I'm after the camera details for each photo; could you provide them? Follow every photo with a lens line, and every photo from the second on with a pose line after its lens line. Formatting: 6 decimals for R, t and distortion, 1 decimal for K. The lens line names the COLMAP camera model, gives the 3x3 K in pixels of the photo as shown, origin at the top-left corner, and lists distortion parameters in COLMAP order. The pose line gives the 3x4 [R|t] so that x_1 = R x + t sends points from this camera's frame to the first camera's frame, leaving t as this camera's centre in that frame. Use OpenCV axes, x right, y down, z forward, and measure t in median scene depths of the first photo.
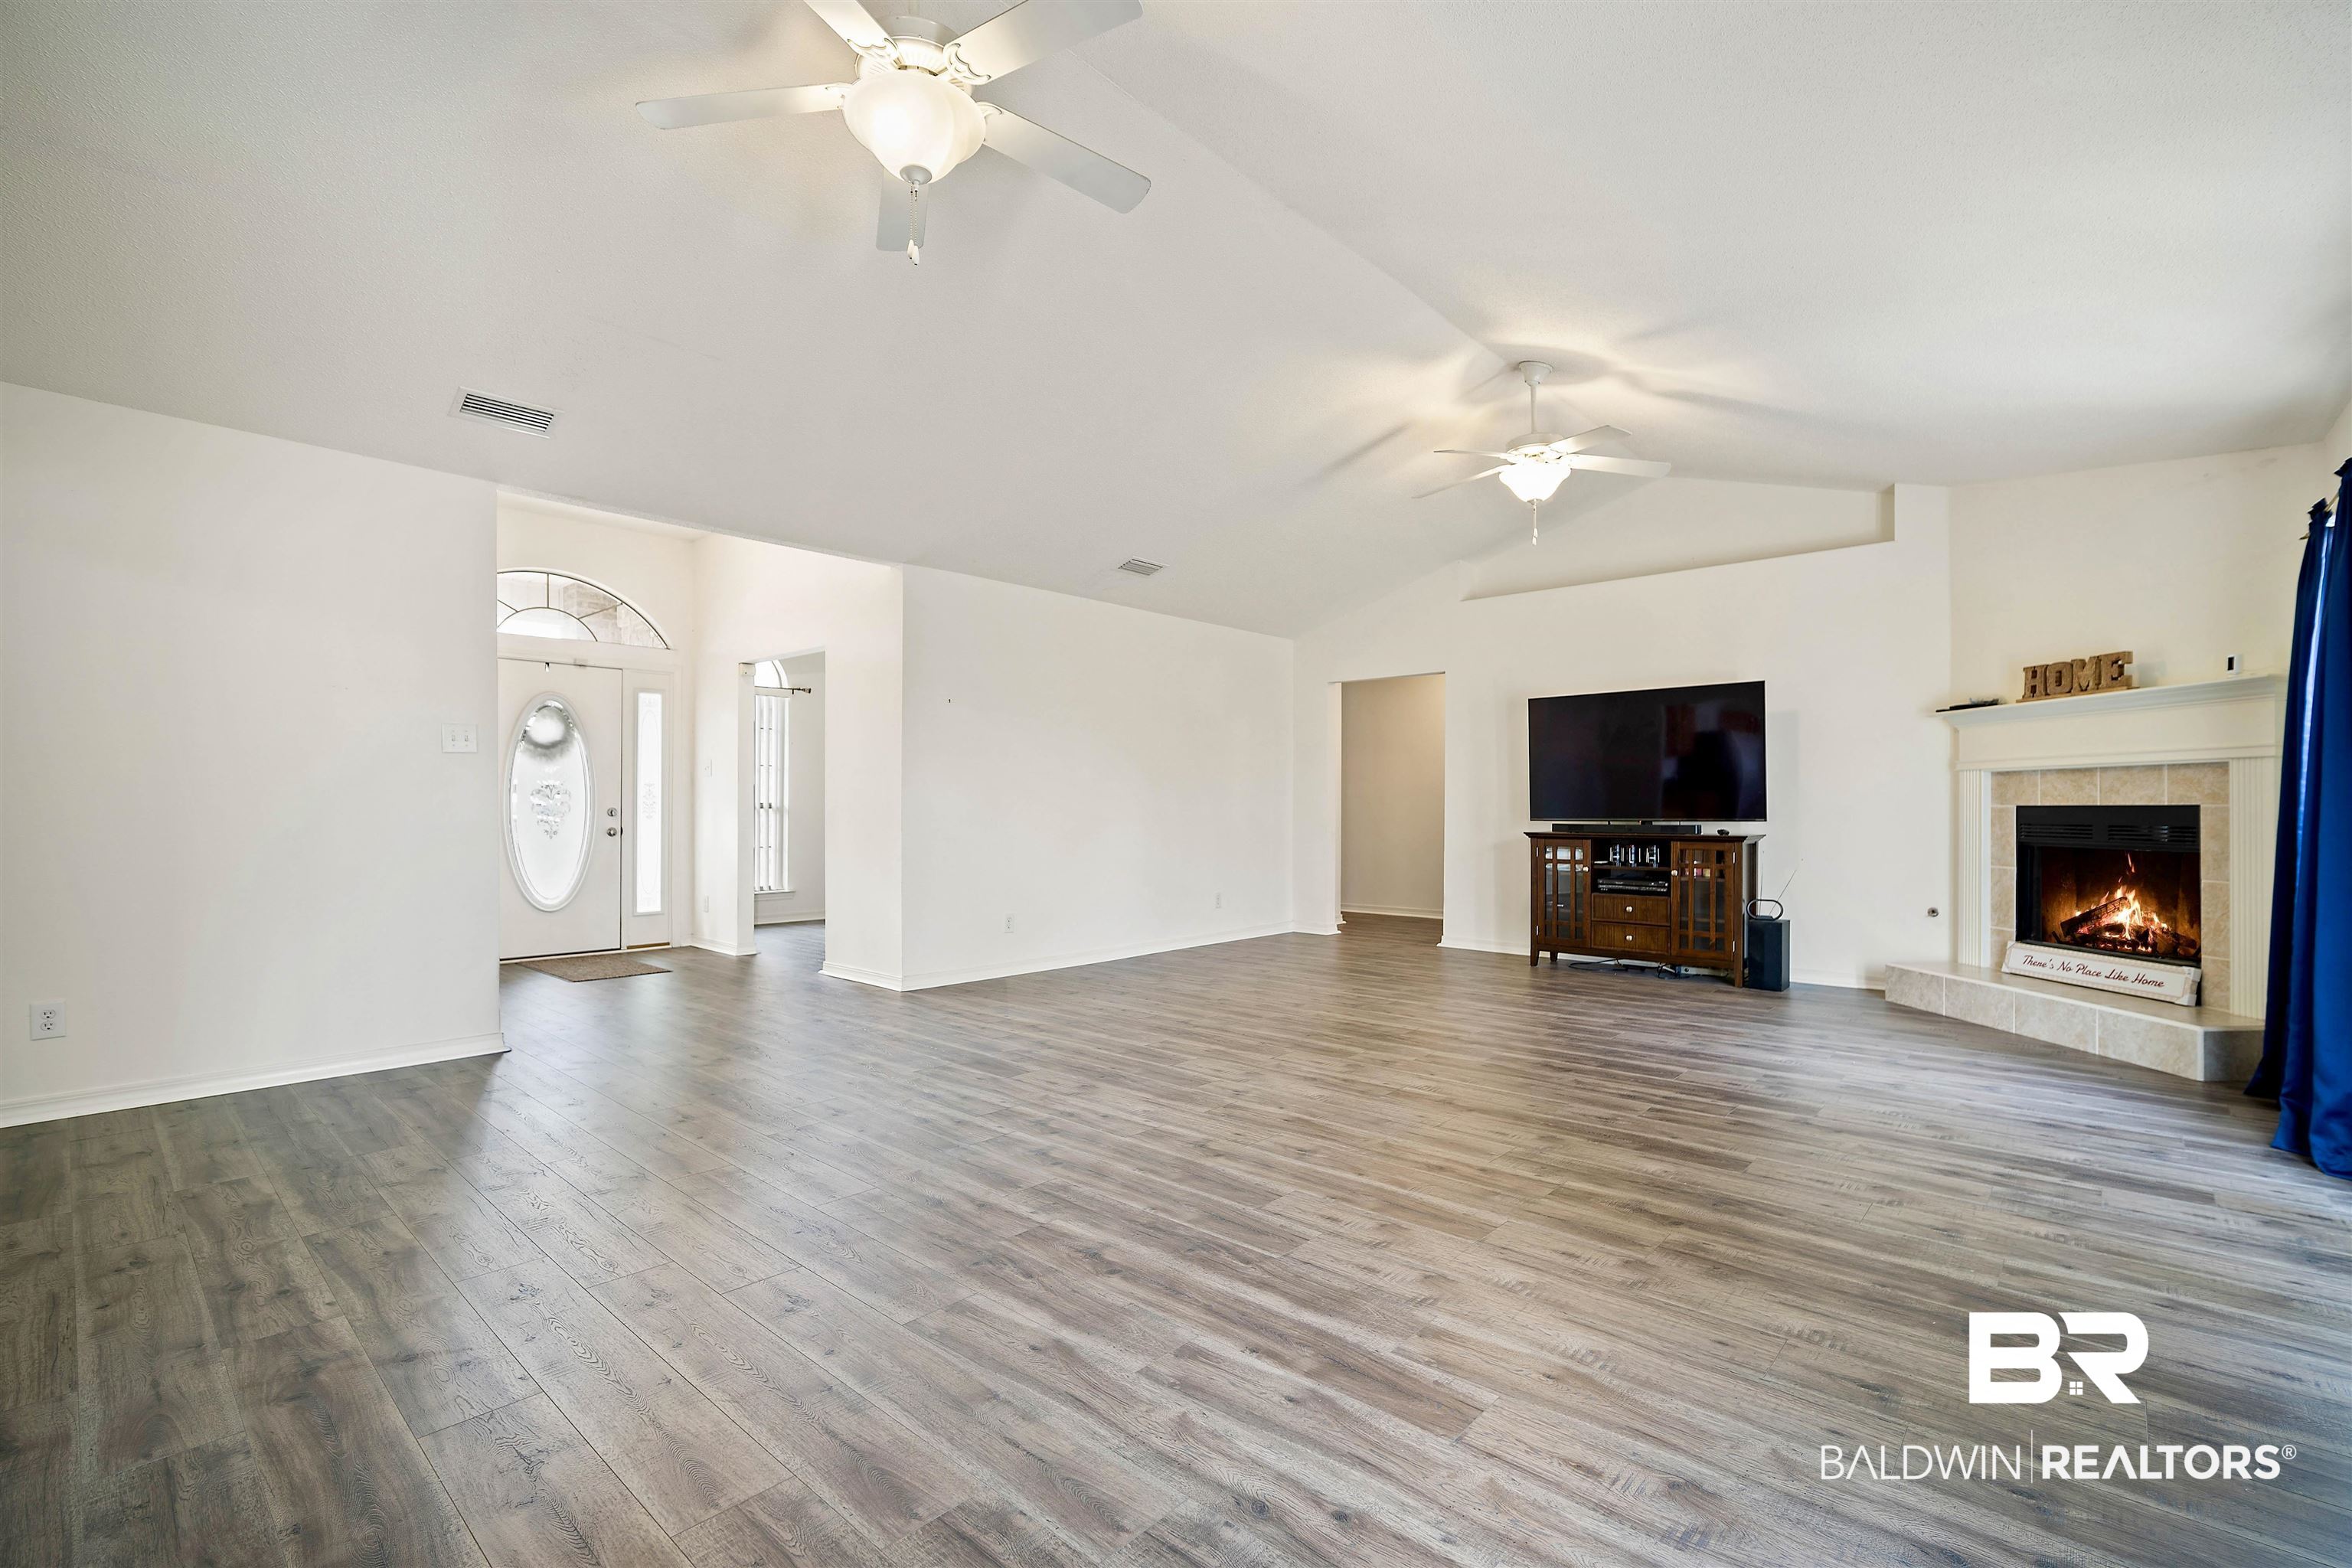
lens RADIAL K [[1032.5, 0, 1162.5], [0, 1032.5, 795.4], [0, 0, 1]] dist [-0.010412, 0.000352]
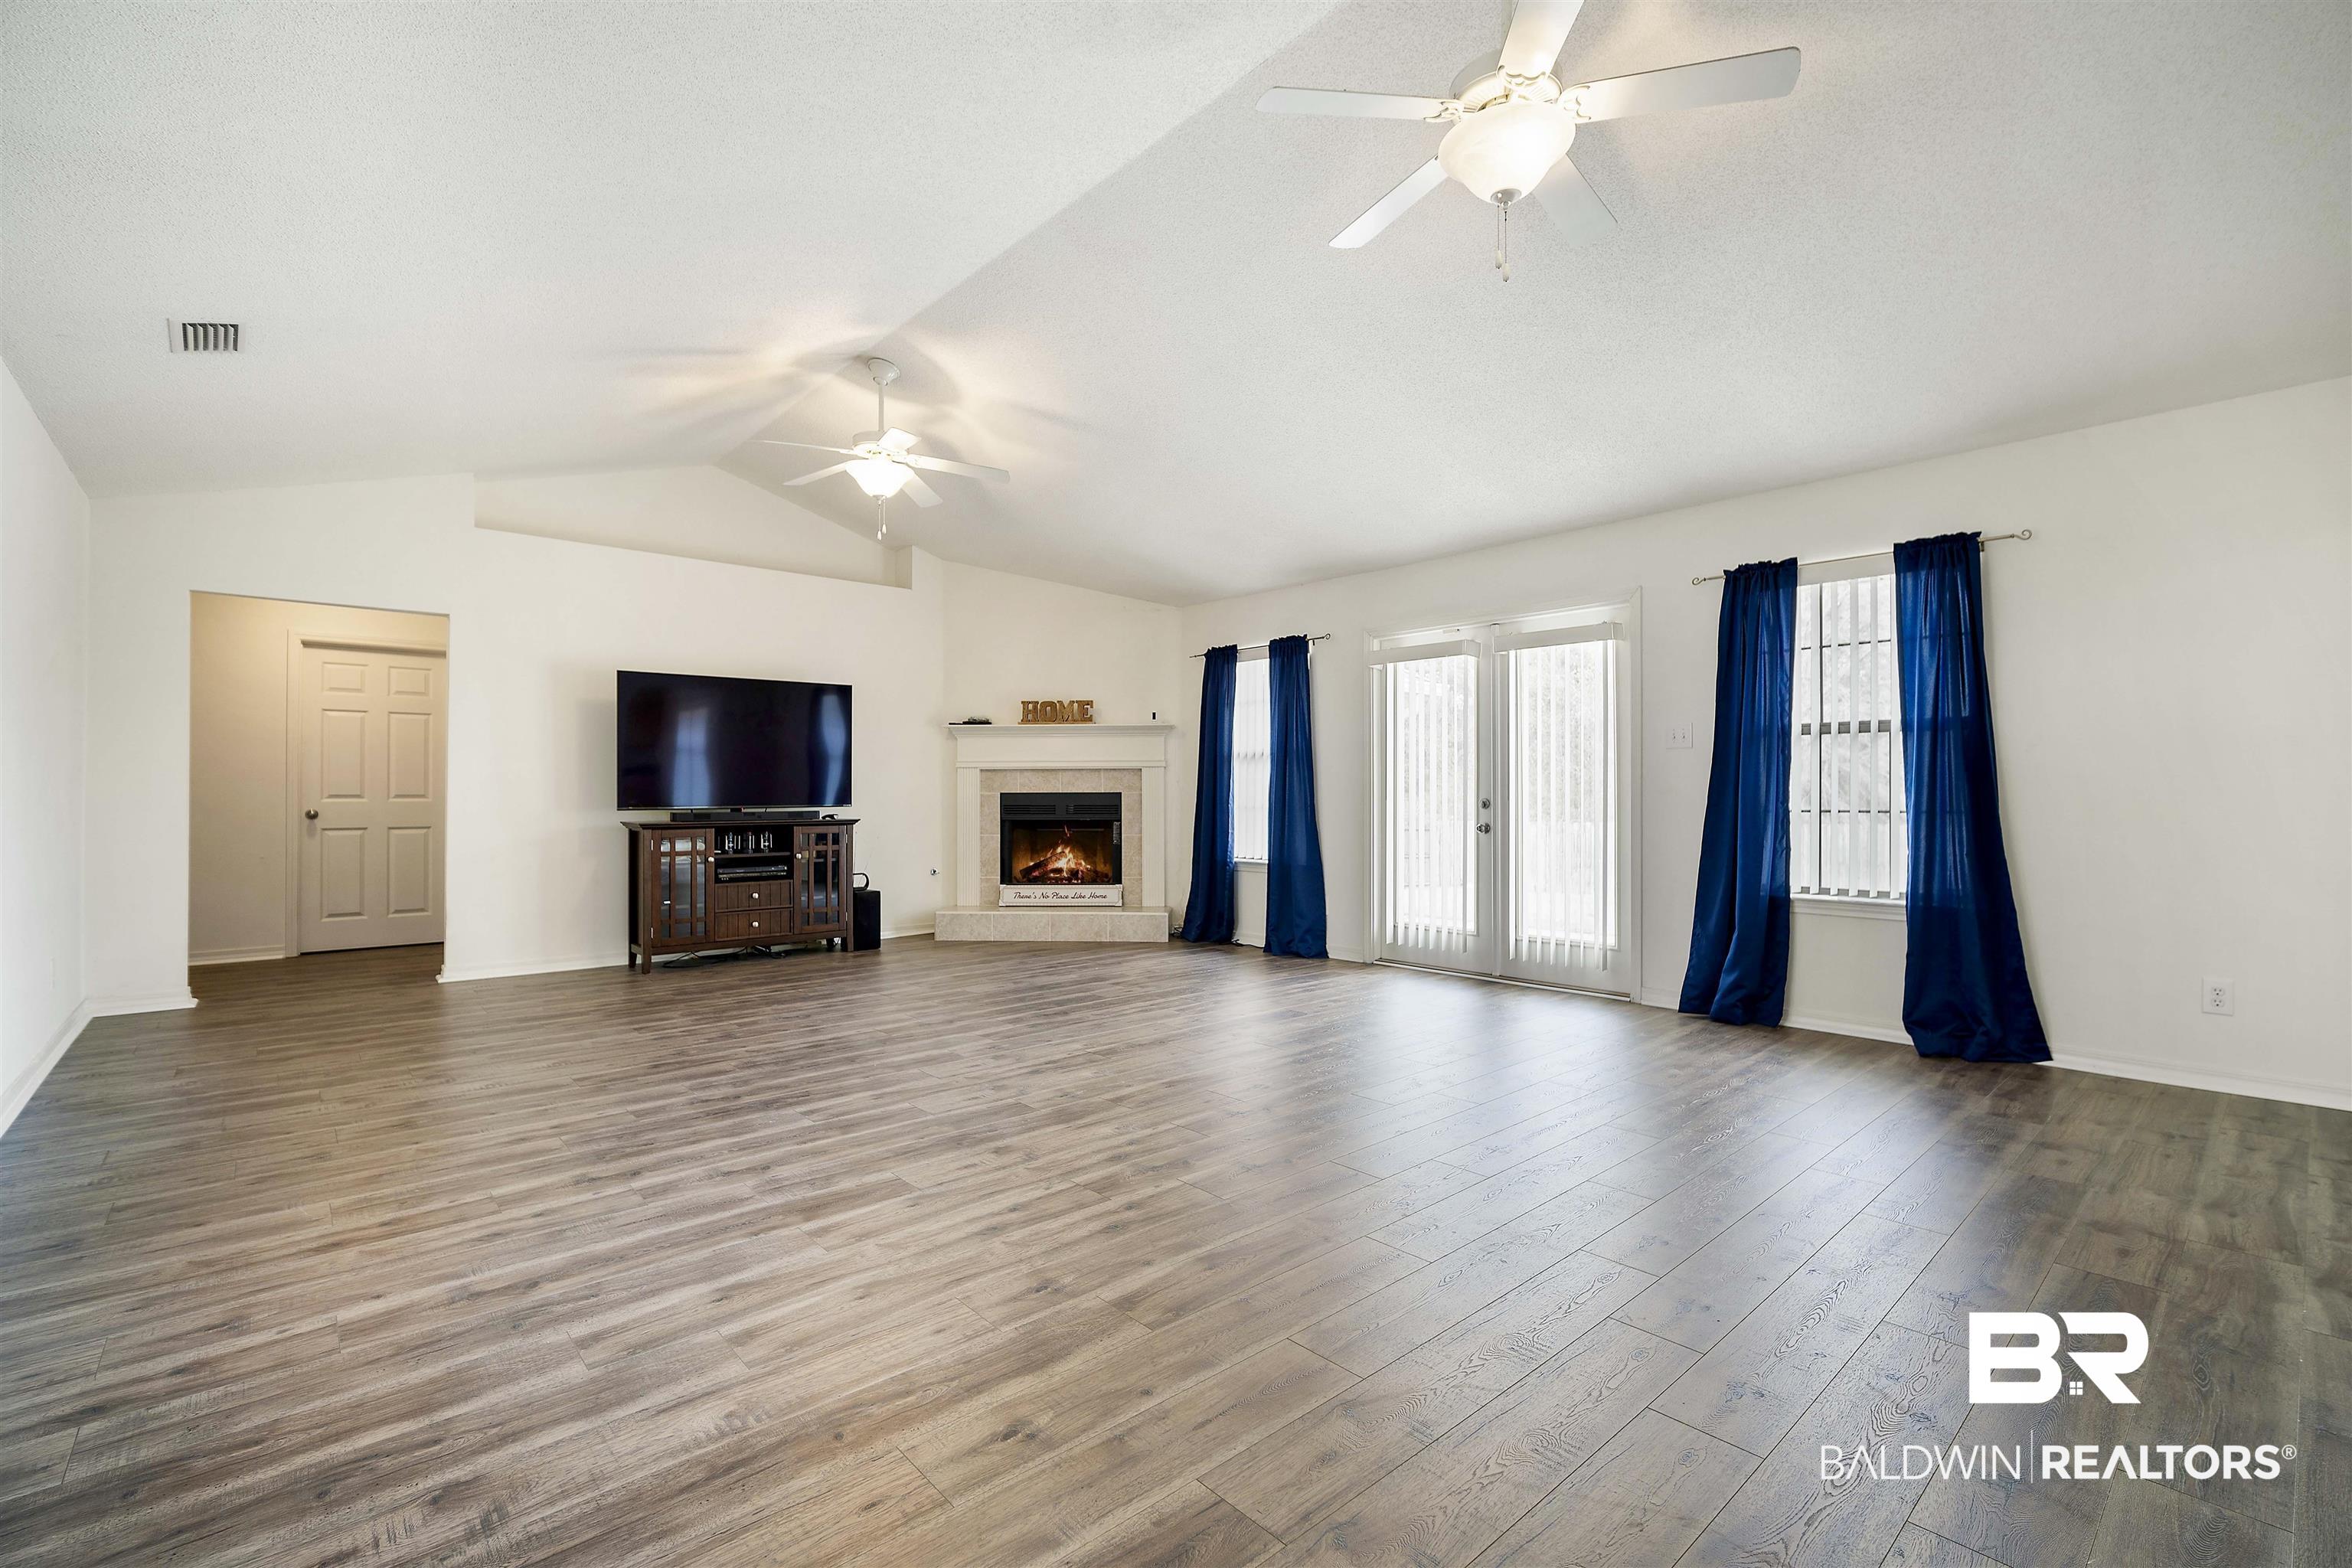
lens RADIAL K [[1032.5, 0, 1192.3], [0, 1032.5, 788.3], [0, 0, 1]] dist [-0.010412, 0.000352]
pose [[0.076036, 0.008953, 0.997065, -0.659541], [-0.013093, 0.999882, -0.007980, 0.009079], [-0.997019, -0.012448, 0.076144, 0.622843]]
